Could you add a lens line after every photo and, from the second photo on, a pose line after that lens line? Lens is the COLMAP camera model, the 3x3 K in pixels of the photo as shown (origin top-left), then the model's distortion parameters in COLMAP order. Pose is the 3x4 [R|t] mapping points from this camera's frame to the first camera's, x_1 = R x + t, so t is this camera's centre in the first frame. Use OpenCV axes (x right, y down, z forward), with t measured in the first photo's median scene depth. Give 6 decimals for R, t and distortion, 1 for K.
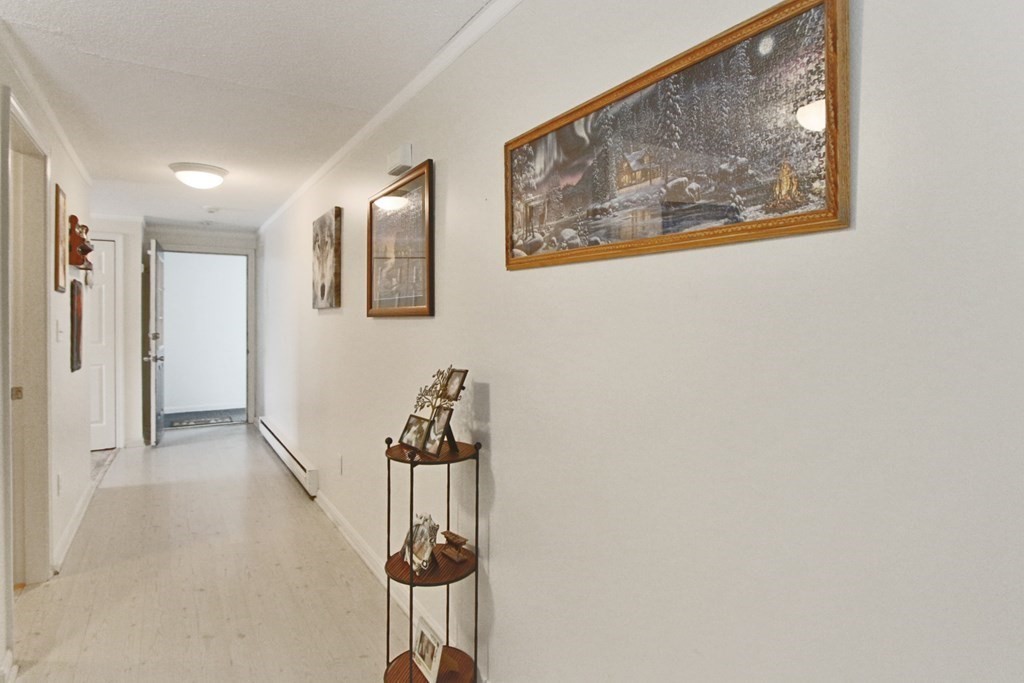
lens RADIAL K [[539.9, 0, 512.6], [0, 539.9, 319.6], [0, 0, 1]] dist [-0.012202, -0.000063]
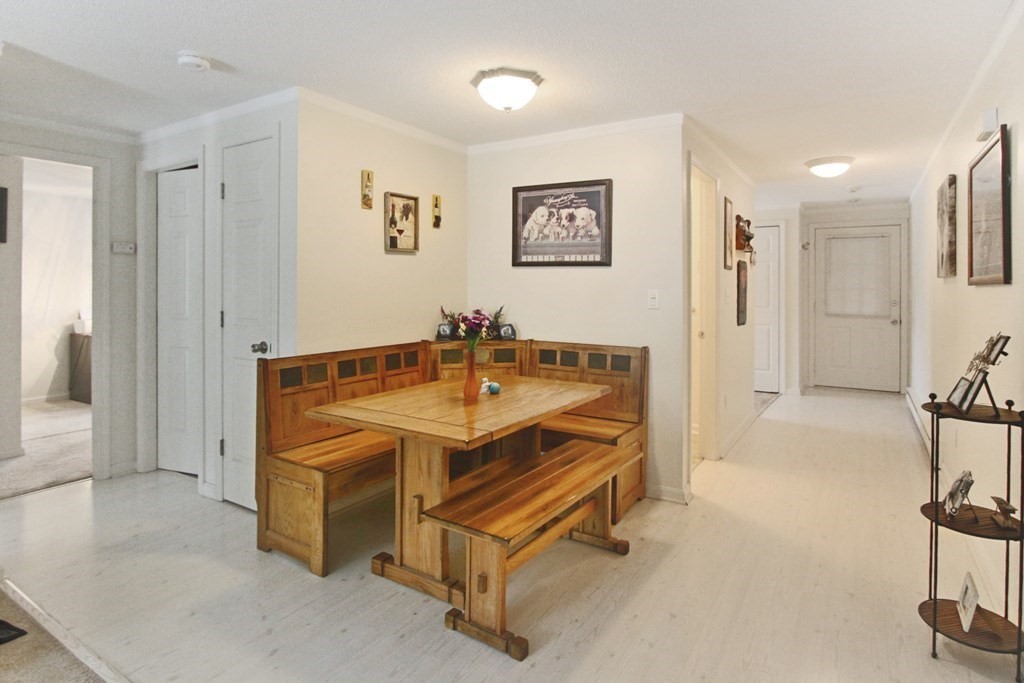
lens RADIAL K [[549.6, 0, 510.2], [0, 549.6, 307.1], [0, 0, 1]] dist [-0.004139, -0.001446]
pose [[0.415172, 0.030762, -0.909223, 0.258122], [-0.004193, 0.999482, 0.031901, 0.005514], [0.909733, -0.009432, 0.415086, -0.155765]]
